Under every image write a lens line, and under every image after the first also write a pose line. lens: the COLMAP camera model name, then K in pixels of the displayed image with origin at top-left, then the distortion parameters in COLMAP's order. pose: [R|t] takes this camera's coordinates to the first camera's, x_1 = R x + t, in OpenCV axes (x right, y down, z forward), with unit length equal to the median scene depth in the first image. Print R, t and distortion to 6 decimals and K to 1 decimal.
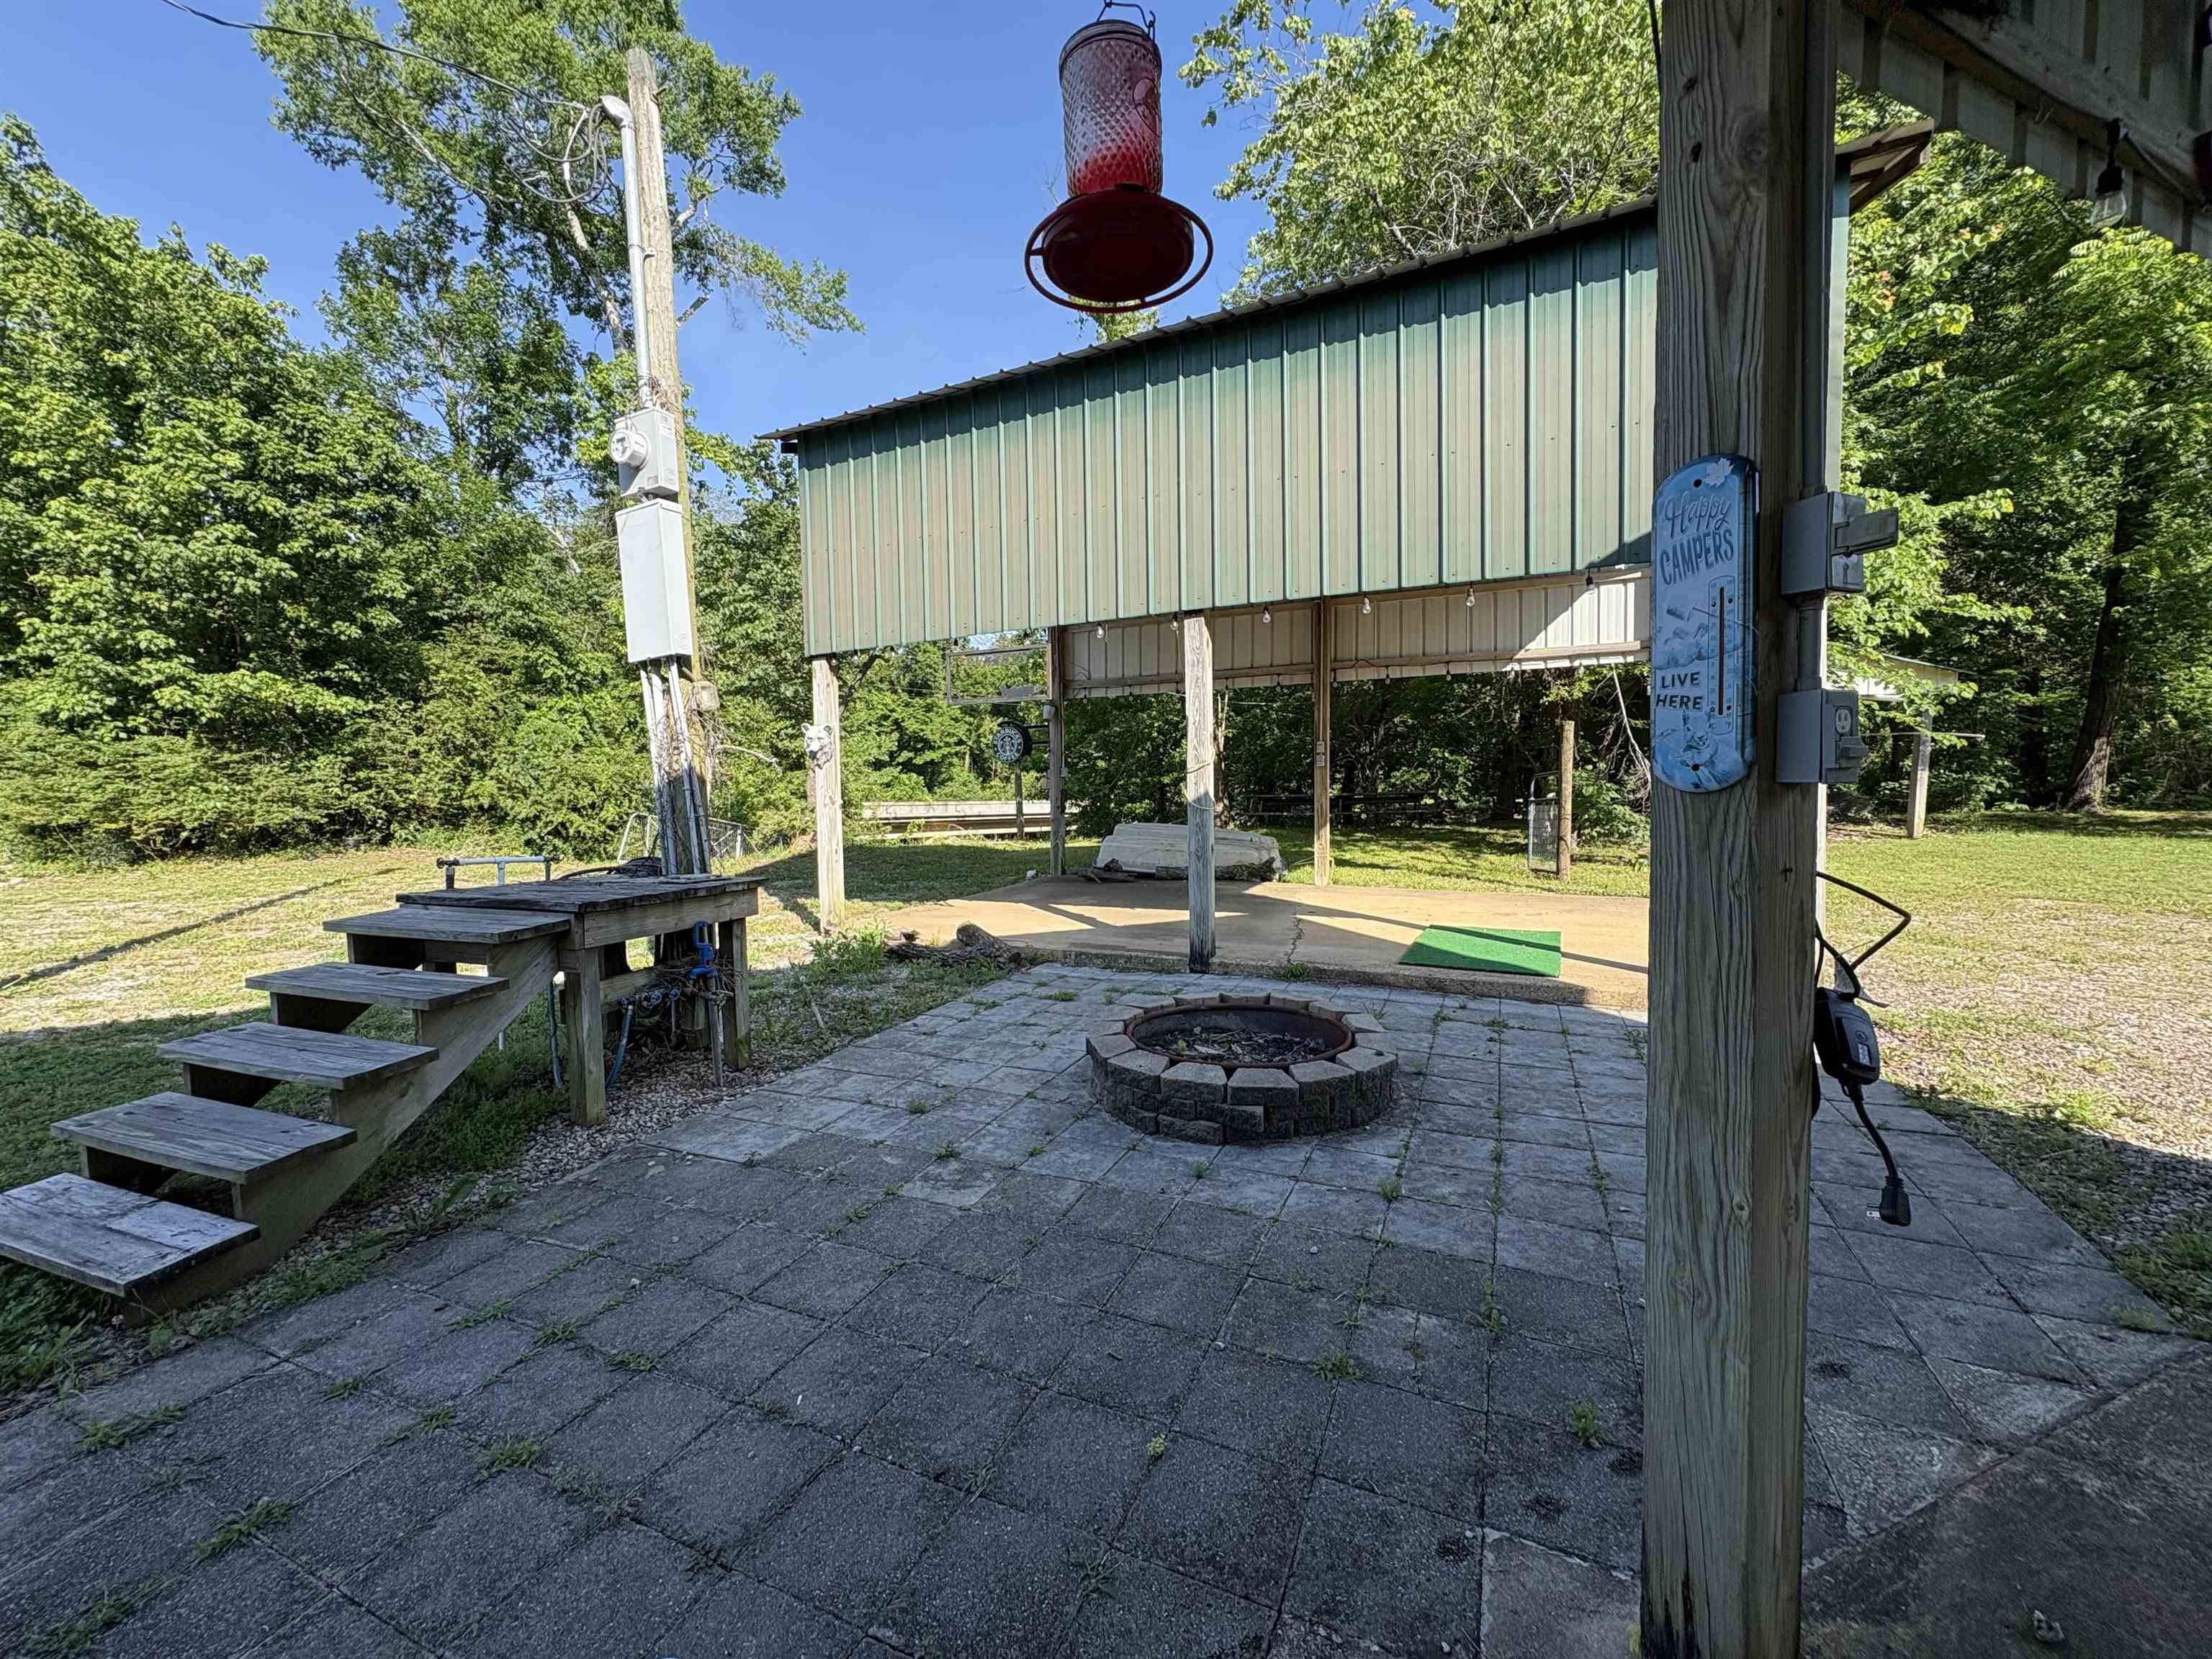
lens RADIAL K [[853.7, 0, 1106.0], [0, 853.7, 829.5], [0, 0, 1]] dist [-0.001138, 0.000028]
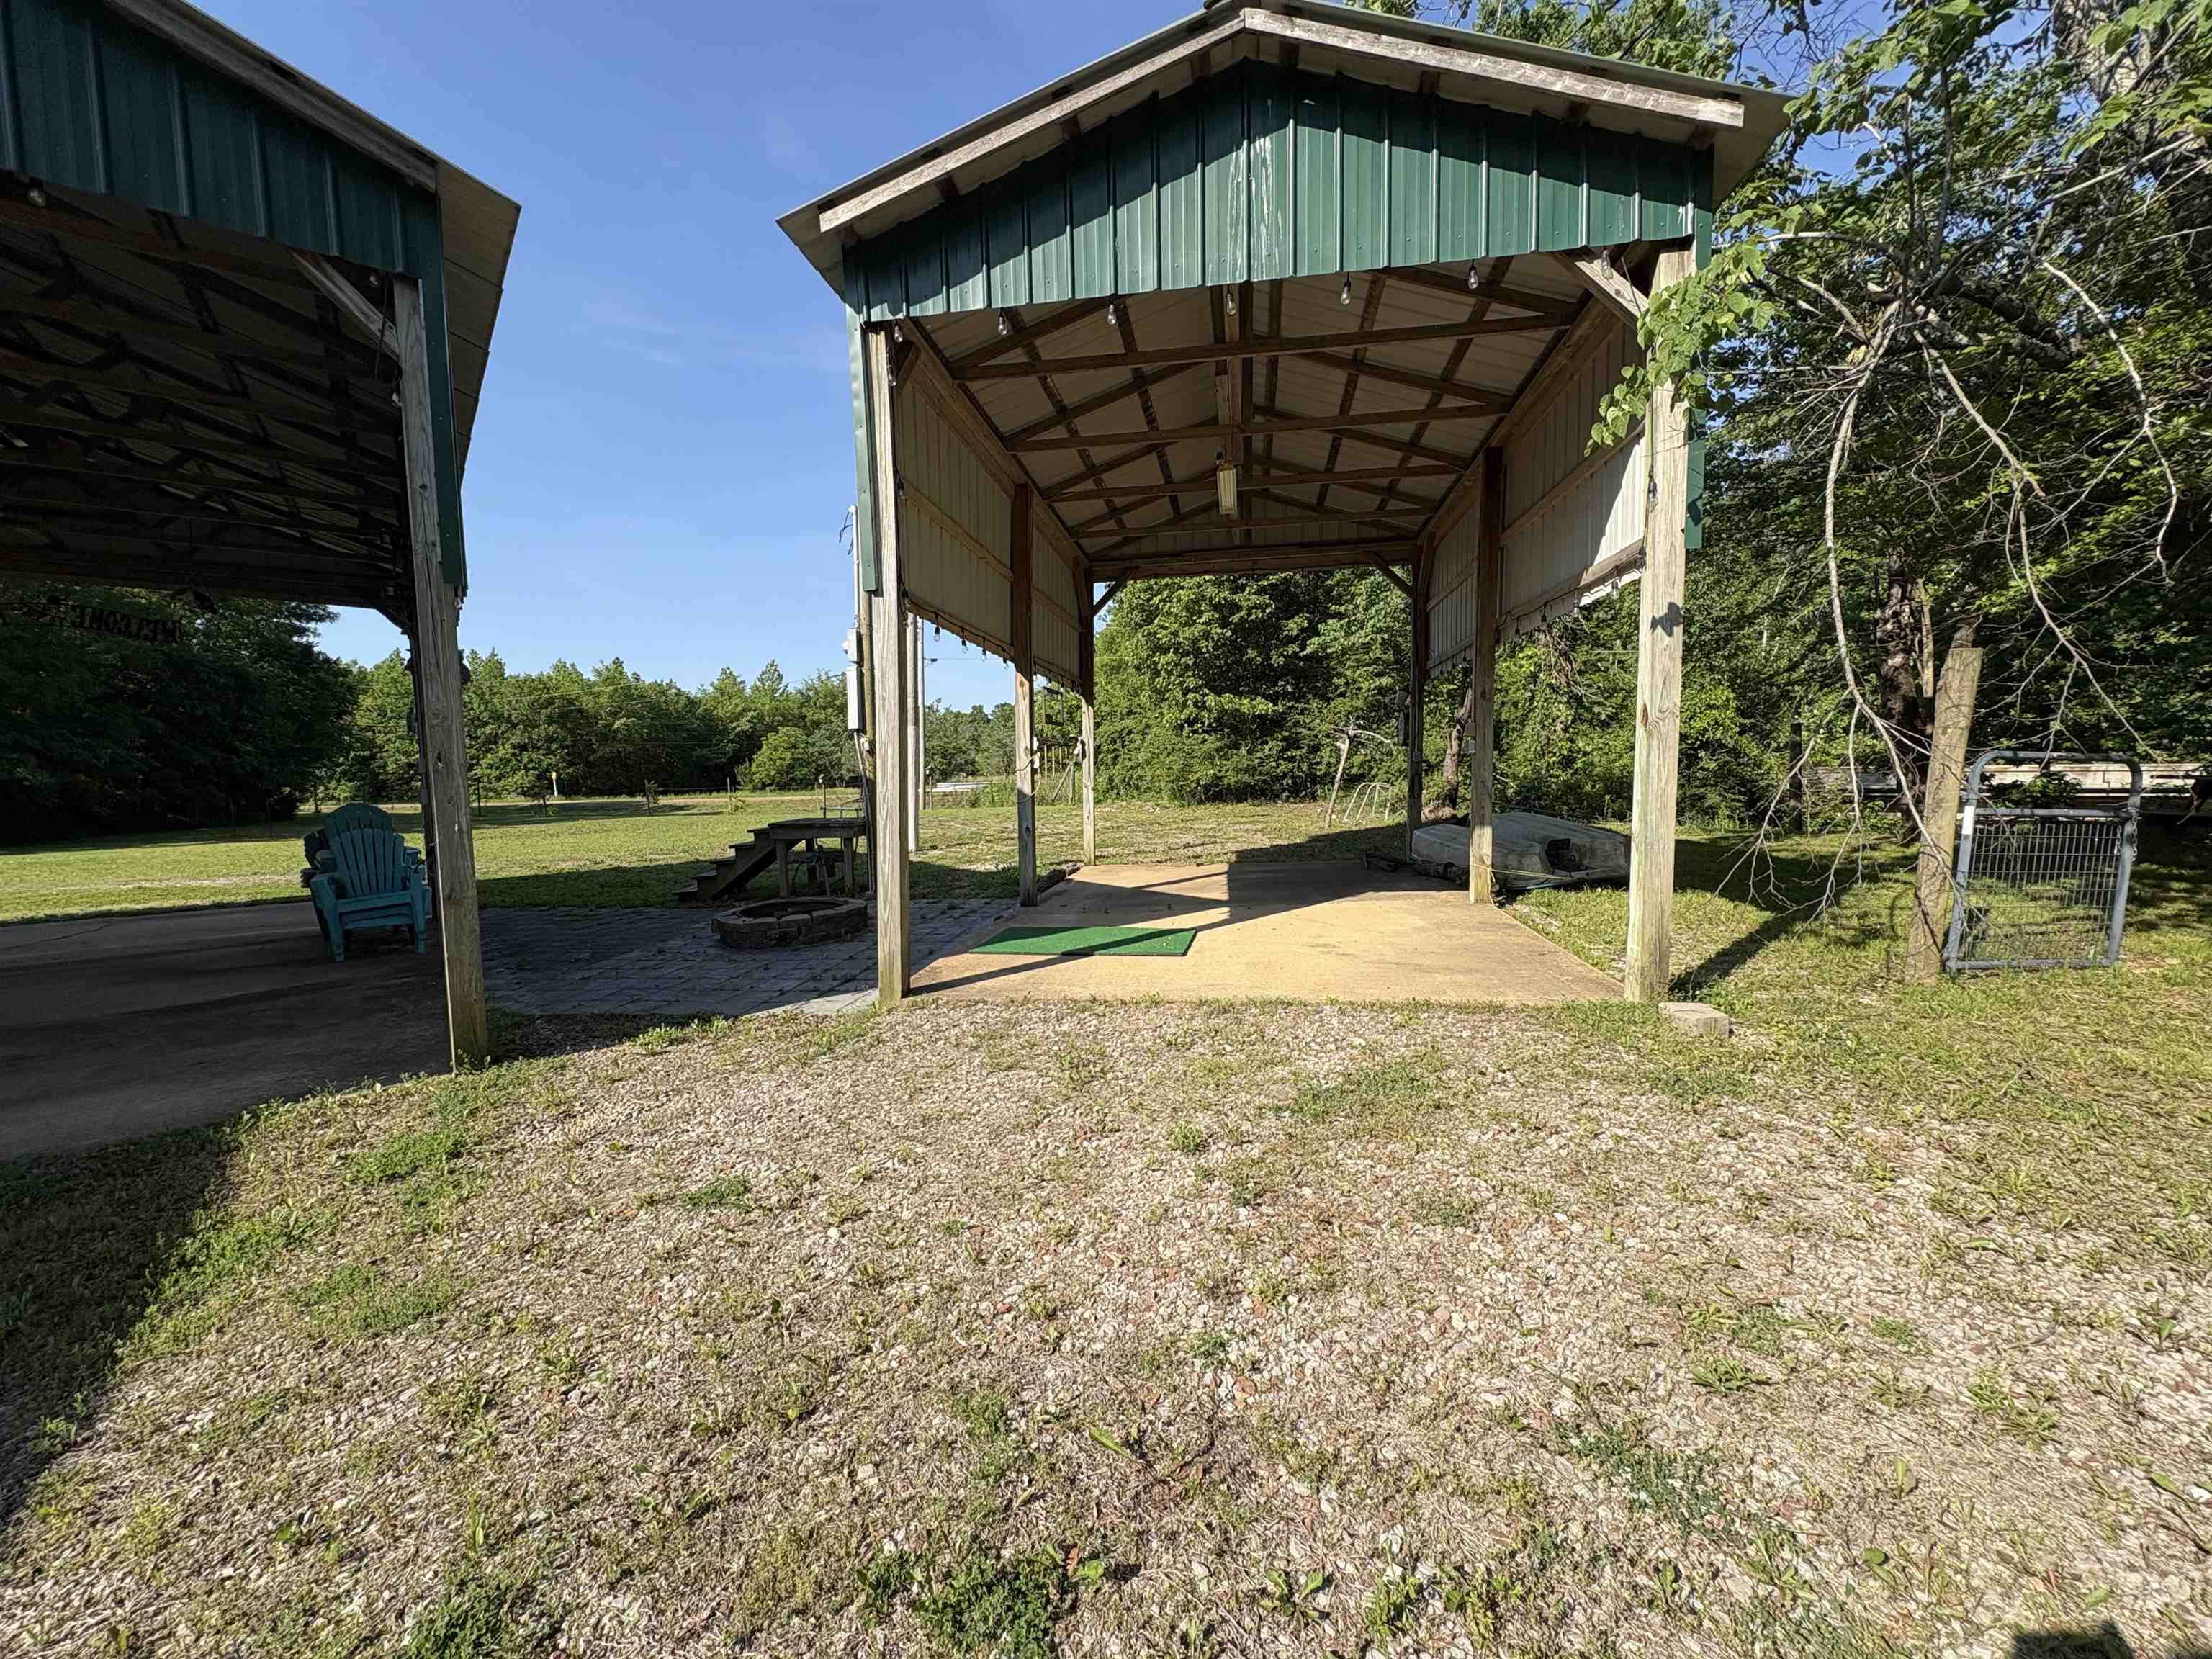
lens RADIAL K [[853.7, 0, 1106.0], [0, 853.7, 829.5], [0, 0, 1]] dist [-0.001138, 0.000028]
pose [[0.216970, 0.089168, -0.972097, 0.607090], [-0.029022, 0.995968, 0.084880, -0.052890], [0.975747, 0.009796, 0.218683, 0.373484]]
